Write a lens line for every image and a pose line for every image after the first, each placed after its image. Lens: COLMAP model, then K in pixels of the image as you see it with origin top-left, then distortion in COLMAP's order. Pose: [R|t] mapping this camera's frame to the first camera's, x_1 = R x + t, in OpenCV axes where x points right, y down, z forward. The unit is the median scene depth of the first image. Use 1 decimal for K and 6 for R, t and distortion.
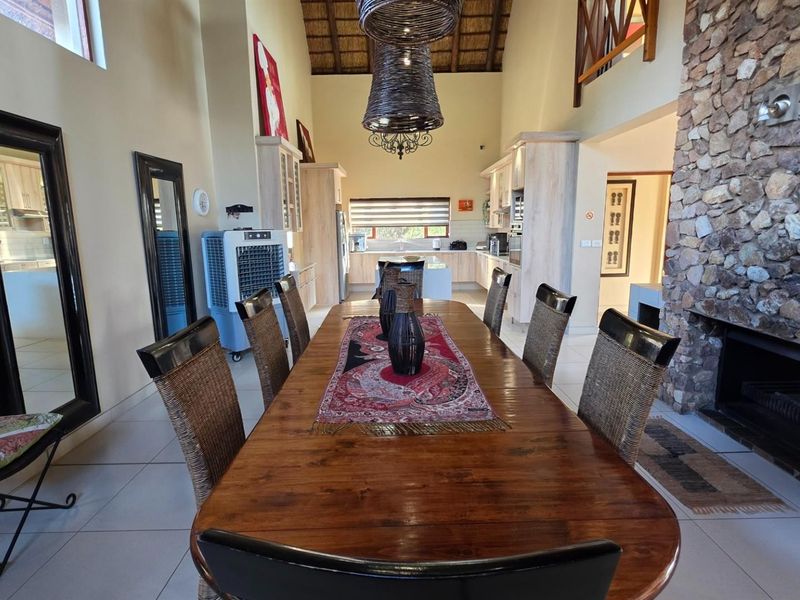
lens RADIAL K [[424.5, 0, 401.2], [0, 424.5, 298.8], [0, 0, 1]] dist [0.007115, 0.001943]
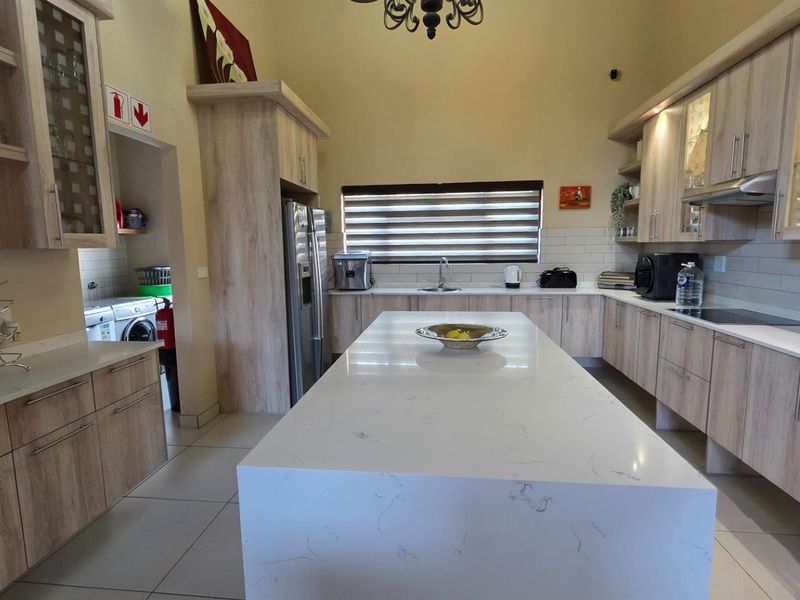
lens RADIAL K [[424.5, 0, 395.6], [0, 424.5, 302.1], [0, 0, 1]] dist [0.007115, 0.001943]
pose [[0.991268, 0.023363, -0.129777, 0.015131], [-0.027152, 0.999253, -0.027506, -0.085612], [0.129037, 0.030790, 0.991162, 0.525122]]
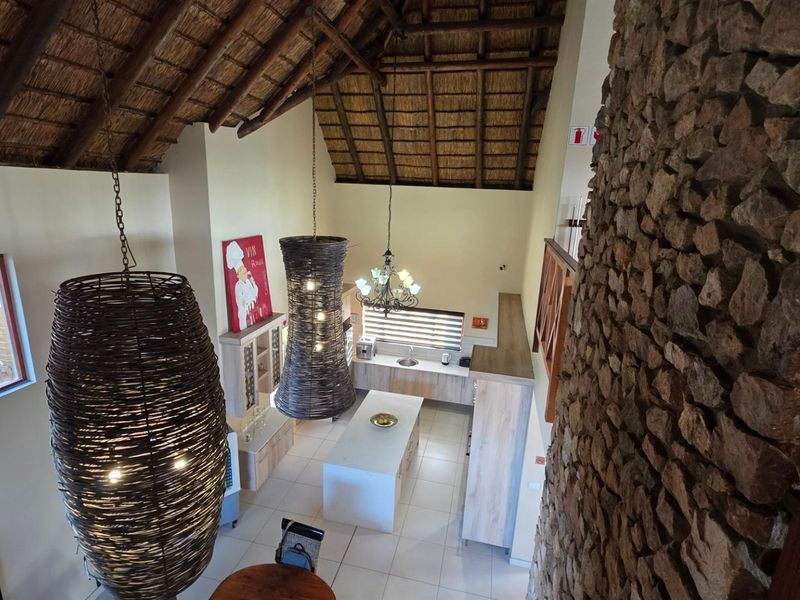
lens RADIAL K [[424.5, 0, 402.4], [0, 424.5, 302.4], [0, 0, 1]] dist [0.007115, 0.001943]
pose [[0.970838, 0.116489, -0.209534, 0.187888], [-0.096790, 0.990068, 0.101963, -0.367494], [0.219330, -0.078708, 0.972471, 0.040784]]
